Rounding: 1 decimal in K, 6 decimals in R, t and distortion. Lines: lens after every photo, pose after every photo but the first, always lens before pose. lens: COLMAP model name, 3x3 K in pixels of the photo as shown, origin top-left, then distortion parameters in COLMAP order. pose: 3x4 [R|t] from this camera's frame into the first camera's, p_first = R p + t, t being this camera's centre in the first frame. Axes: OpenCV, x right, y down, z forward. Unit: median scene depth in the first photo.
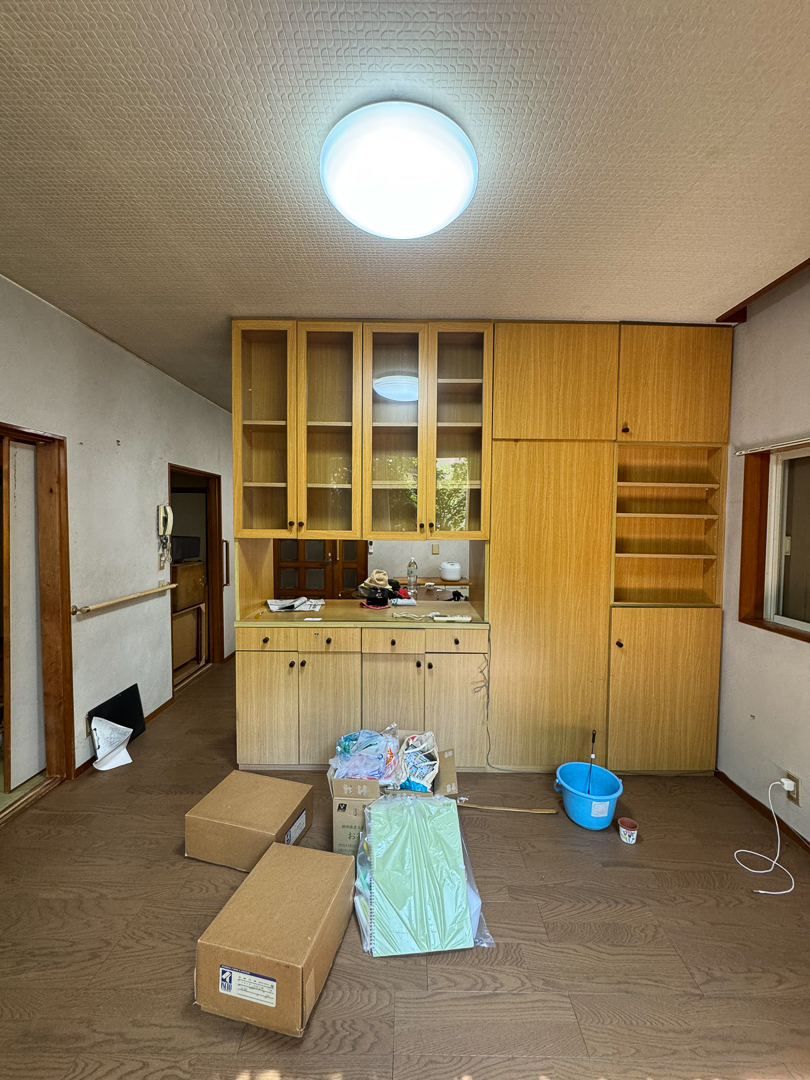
lens RADIAL K [[440.7, 0, 406.7], [0, 440.7, 537.5], [0, 0, 1]] dist [-0.008764, 0.001909]
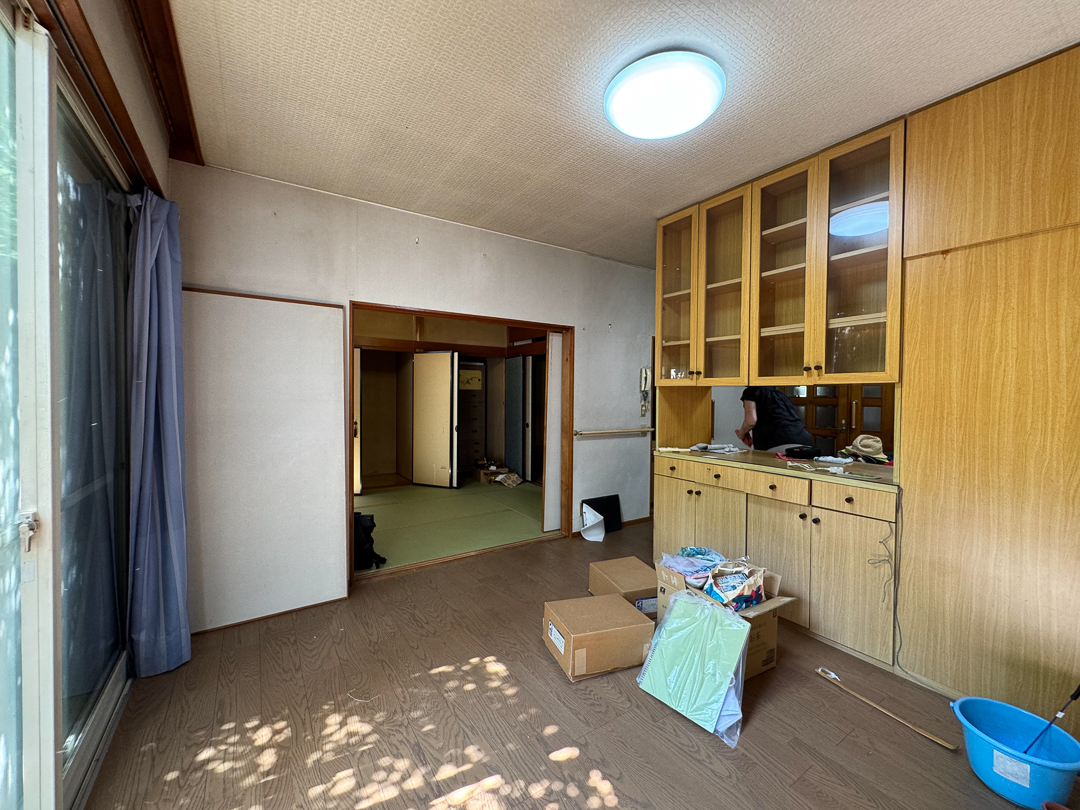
lens RADIAL K [[440.7, 0, 523.9], [0, 440.7, 402.1], [0, 0, 1]] dist [-0.008764, 0.001909]
pose [[0.525072, 0.011938, -0.850974, 0.510210], [-0.042440, 0.999025, -0.012171, 0.080134], [0.849999, 0.042506, 0.525066, -0.013563]]
